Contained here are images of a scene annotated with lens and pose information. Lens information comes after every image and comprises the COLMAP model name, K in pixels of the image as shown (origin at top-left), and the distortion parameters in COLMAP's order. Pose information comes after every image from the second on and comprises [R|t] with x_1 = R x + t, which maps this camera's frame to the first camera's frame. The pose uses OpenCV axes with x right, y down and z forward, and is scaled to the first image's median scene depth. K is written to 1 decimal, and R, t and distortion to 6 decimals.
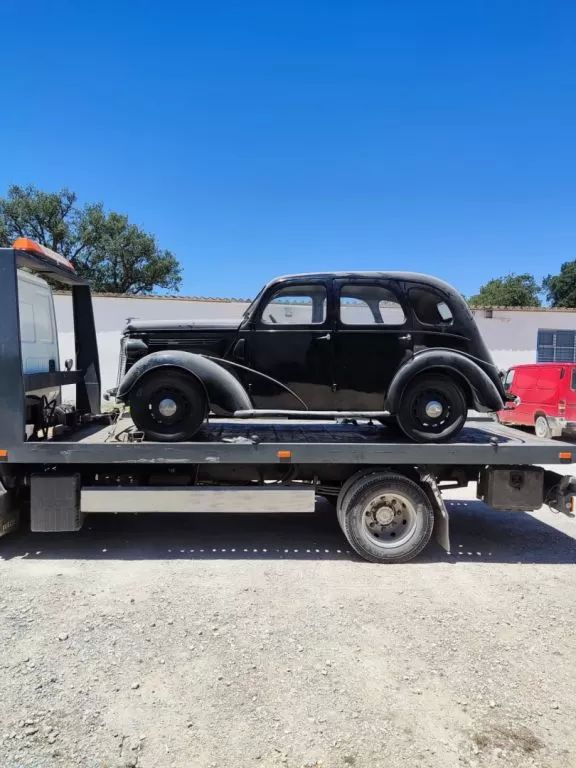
lens RADIAL K [[567.6, 0, 288.0], [0, 567.6, 384.0], [0, 0, 1]] dist [0.113906, -0.129465]
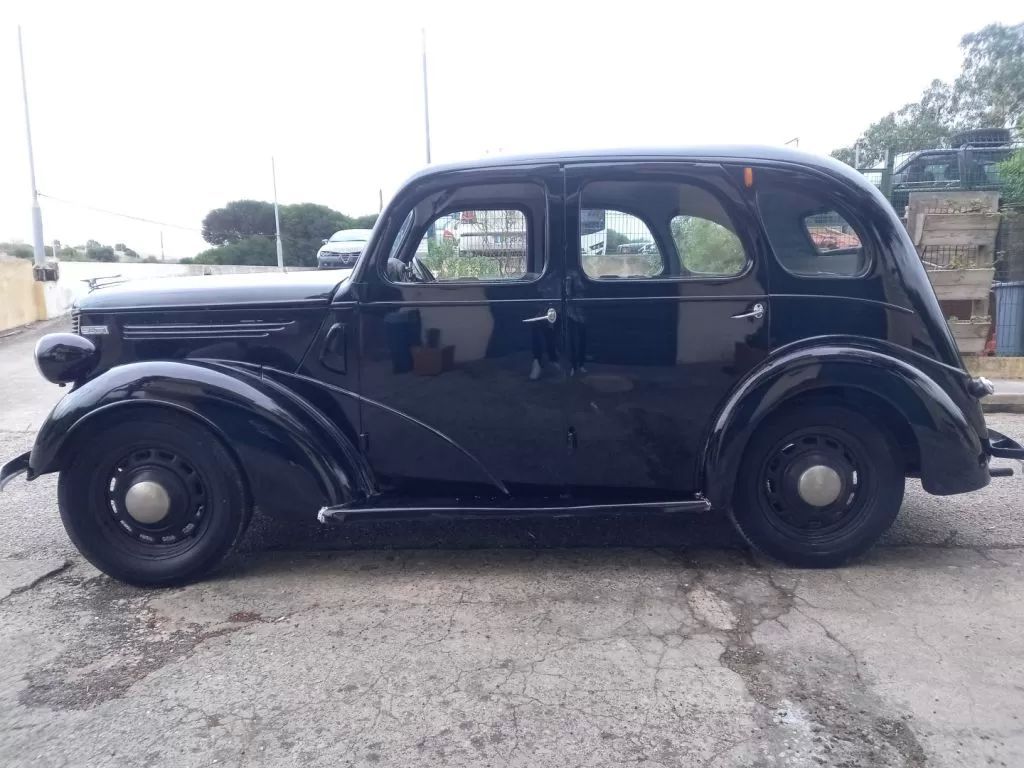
lens RADIAL K [[756.8, 0, 512.0], [0, 756.8, 384.0], [0, 0, 1]] dist [0.113906, -0.129465]
pose [[0.999653, -0.023990, -0.010871, 0.046023], [0.024770, 0.996612, 0.078429, -0.074032], [0.008952, -0.078671, 0.996860, 0.457218]]
